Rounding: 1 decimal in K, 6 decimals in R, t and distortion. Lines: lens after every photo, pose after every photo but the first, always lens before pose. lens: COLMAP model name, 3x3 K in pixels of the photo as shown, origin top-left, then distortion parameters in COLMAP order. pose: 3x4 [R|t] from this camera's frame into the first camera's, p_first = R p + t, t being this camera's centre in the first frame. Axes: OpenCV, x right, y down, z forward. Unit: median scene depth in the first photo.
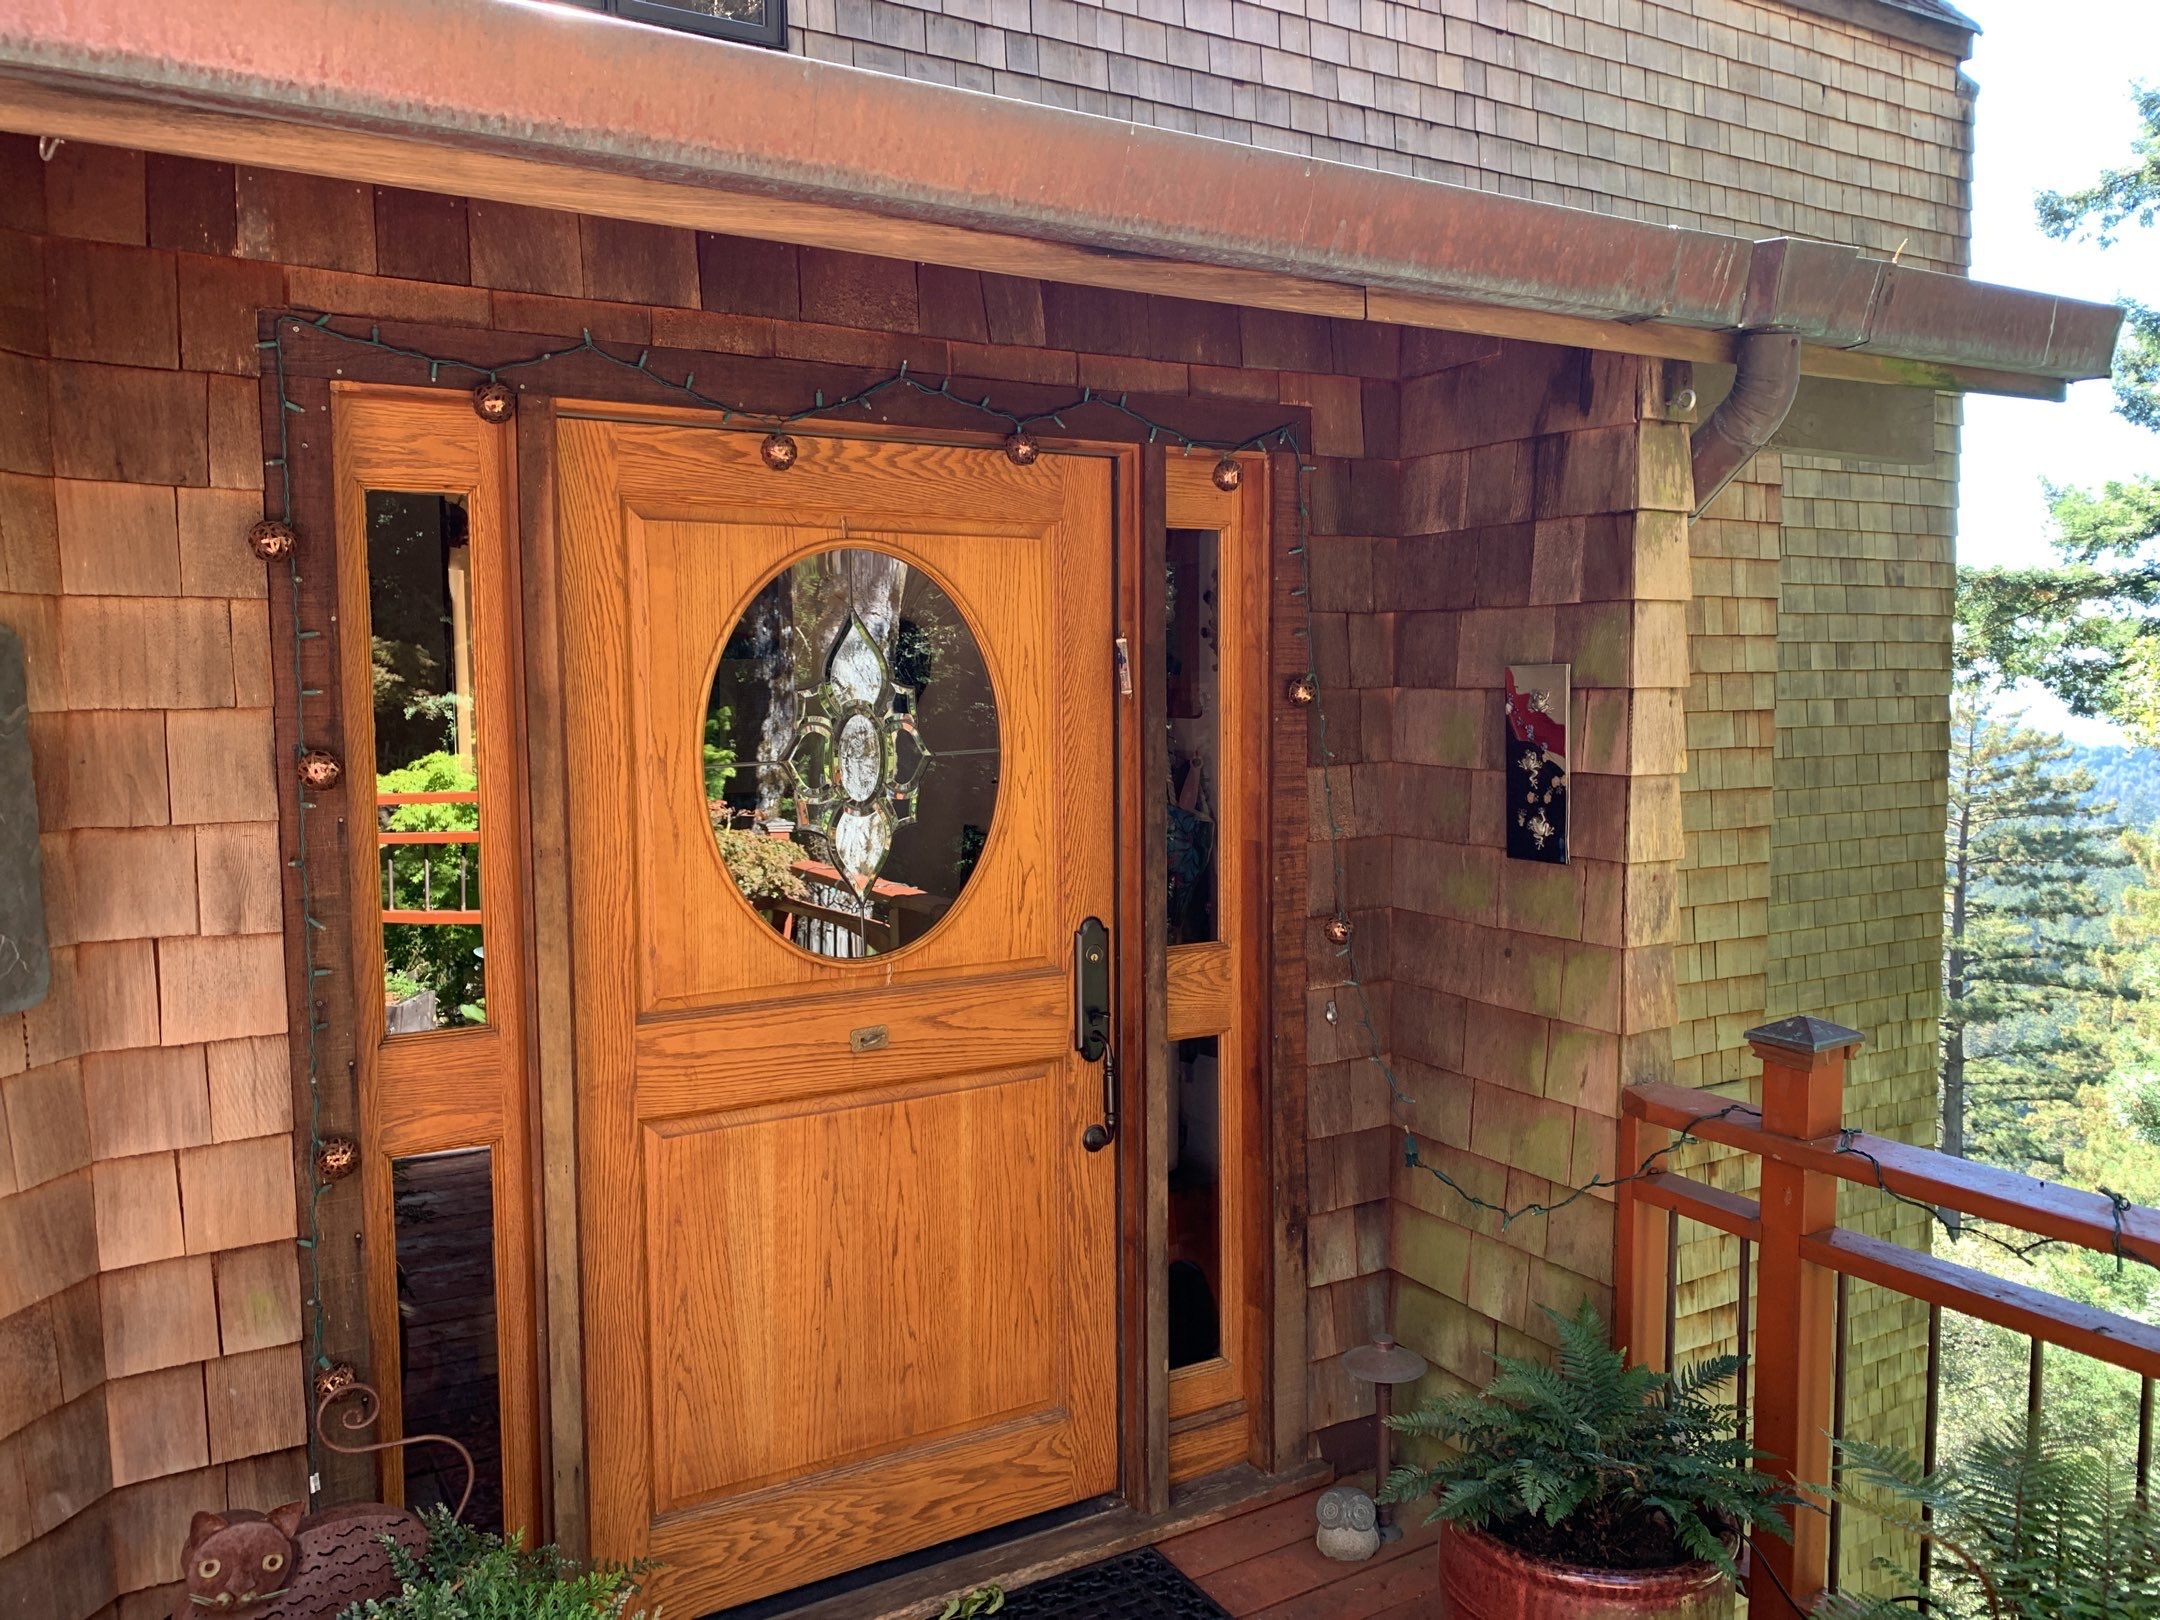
lens RADIAL K [[1660.5, 0, 1083.0], [0, 1660.5, 814.7], [0, 0, 1]] dist [0.040345, 0.003529]
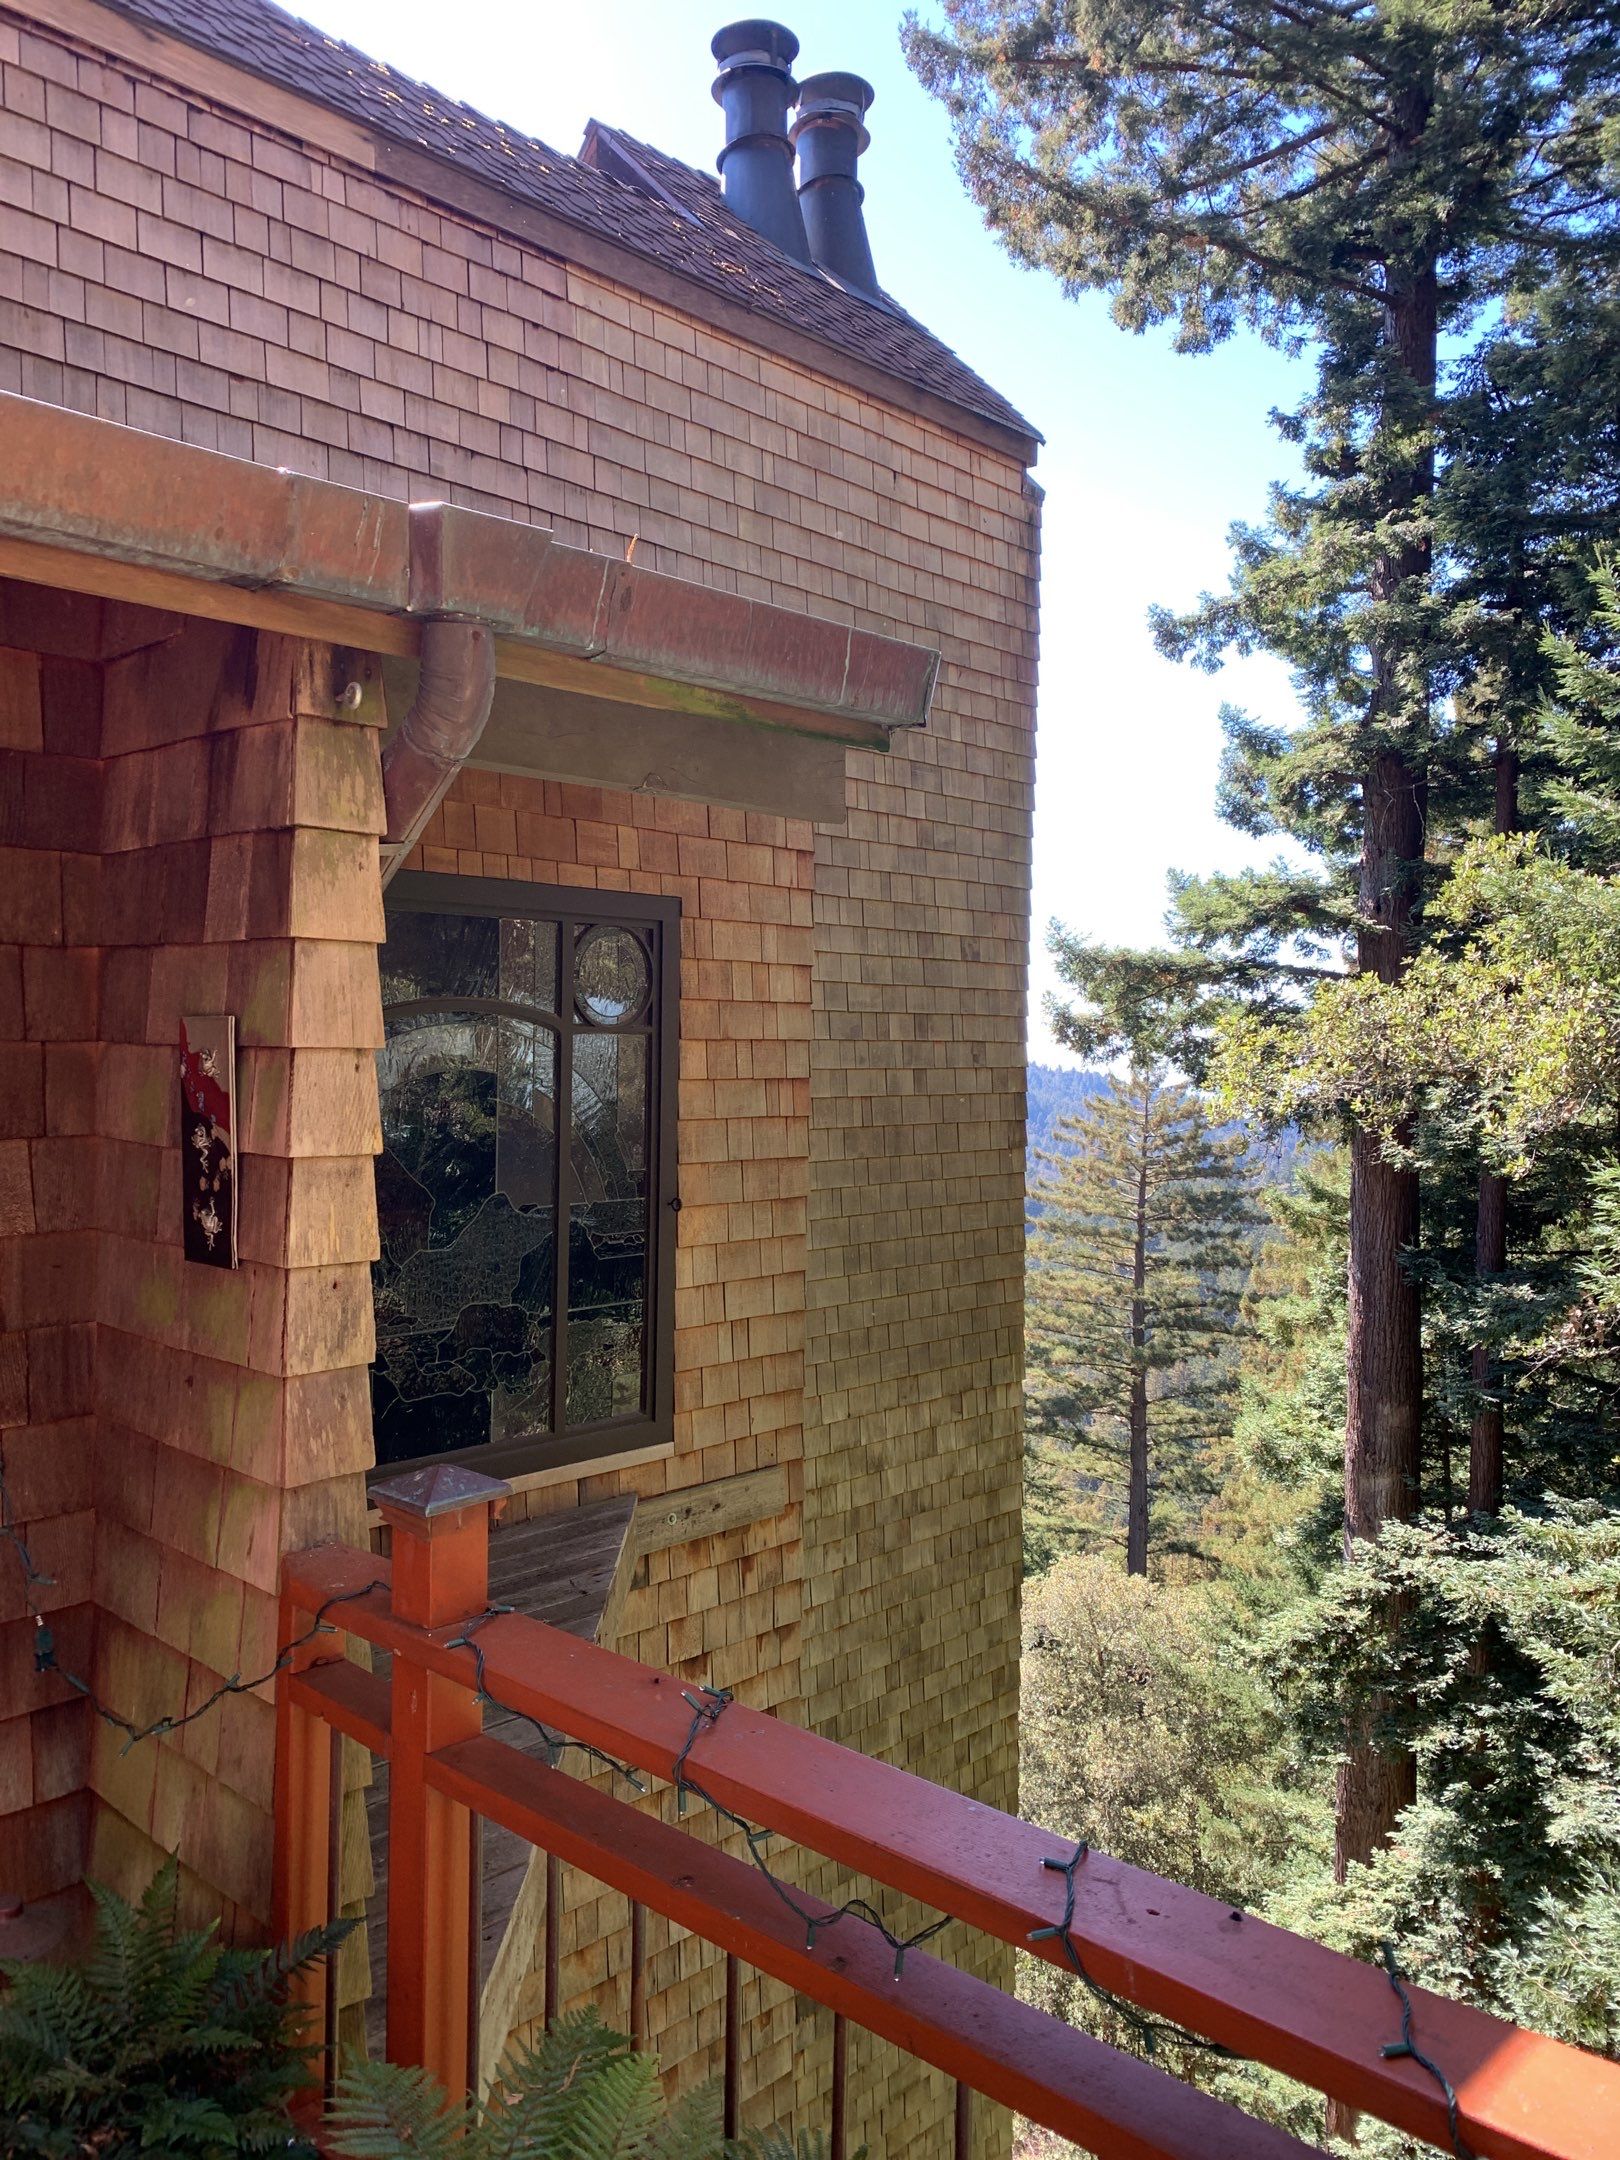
lens RADIAL K [[1660.5, 0, 717.8], [0, 1660.5, 1083.0], [0, 0, 1]] dist [0.172075, -0.300586]
pose [[0.971426, 0.013661, 0.236949, 0.129294], [-0.000380, 0.998430, -0.056005, -0.005472], [-0.237342, 0.054315, 0.969907, 0.066902]]
